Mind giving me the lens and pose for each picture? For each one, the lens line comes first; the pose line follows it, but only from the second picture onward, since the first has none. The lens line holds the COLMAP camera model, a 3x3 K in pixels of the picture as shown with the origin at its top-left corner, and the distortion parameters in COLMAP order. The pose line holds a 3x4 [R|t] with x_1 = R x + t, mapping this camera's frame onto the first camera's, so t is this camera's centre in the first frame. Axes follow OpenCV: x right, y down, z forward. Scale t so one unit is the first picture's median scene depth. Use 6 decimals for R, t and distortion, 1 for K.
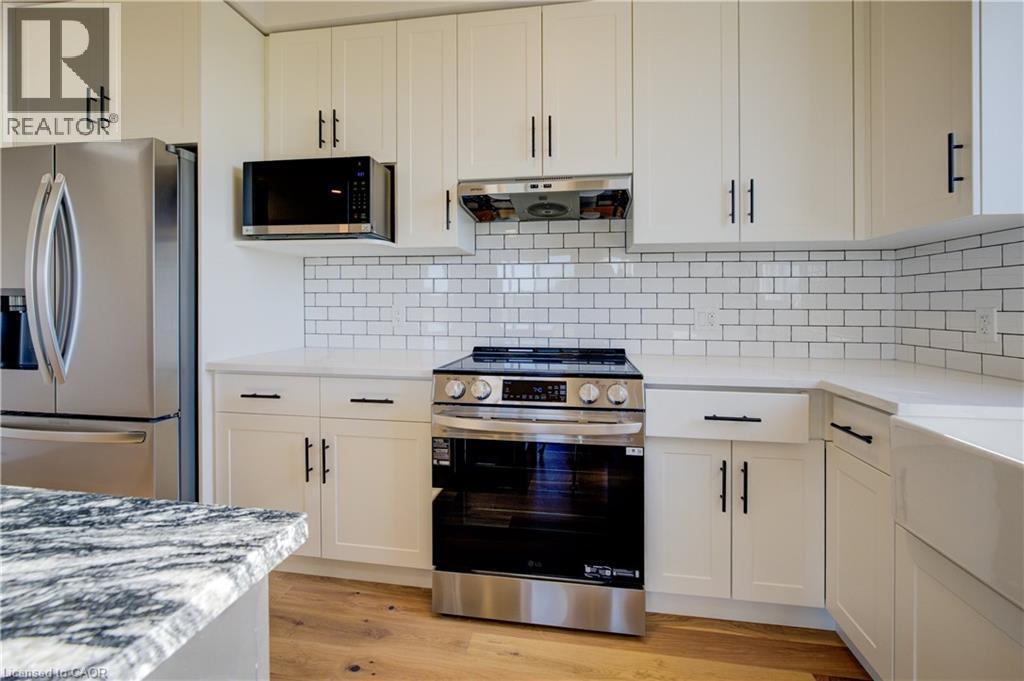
lens RADIAL K [[424.9, 0, 517.8], [0, 424.9, 305.6], [0, 0, 1]] dist [-0.005451, -0.000104]
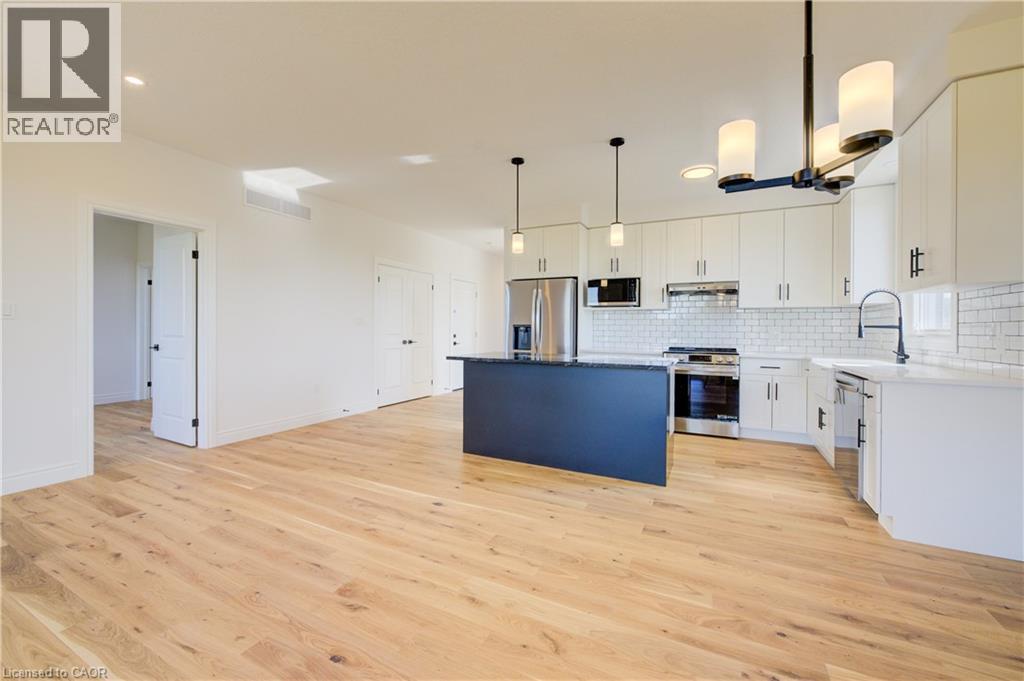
lens RADIAL K [[409.3, 0, 511.9], [0, 409.3, 332.4], [0, 0, 1]] dist [-0.007839, 0.000257]
pose [[0.950606, 0.006723, -0.310328, -0.291796], [-0.004784, 0.999964, 0.007009, -0.001396], [0.310364, -0.005178, 0.950604, -1.922194]]
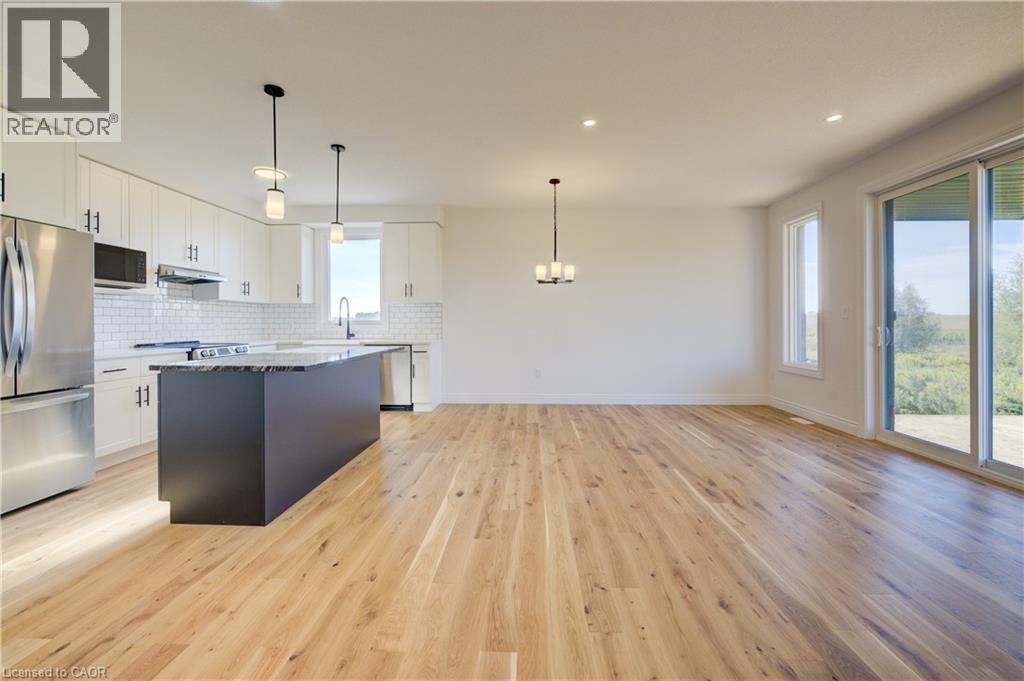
lens RADIAL K [[416.2, 0, 505.6], [0, 416.2, 320.9], [0, 0, 1]] dist [-0.000752, -0.000115]
pose [[-0.090567, -0.001813, 0.995889, -2.616185], [-0.000293, 0.999998, 0.001794, -0.015129], [-0.995890, -0.000130, -0.090567, -0.595282]]
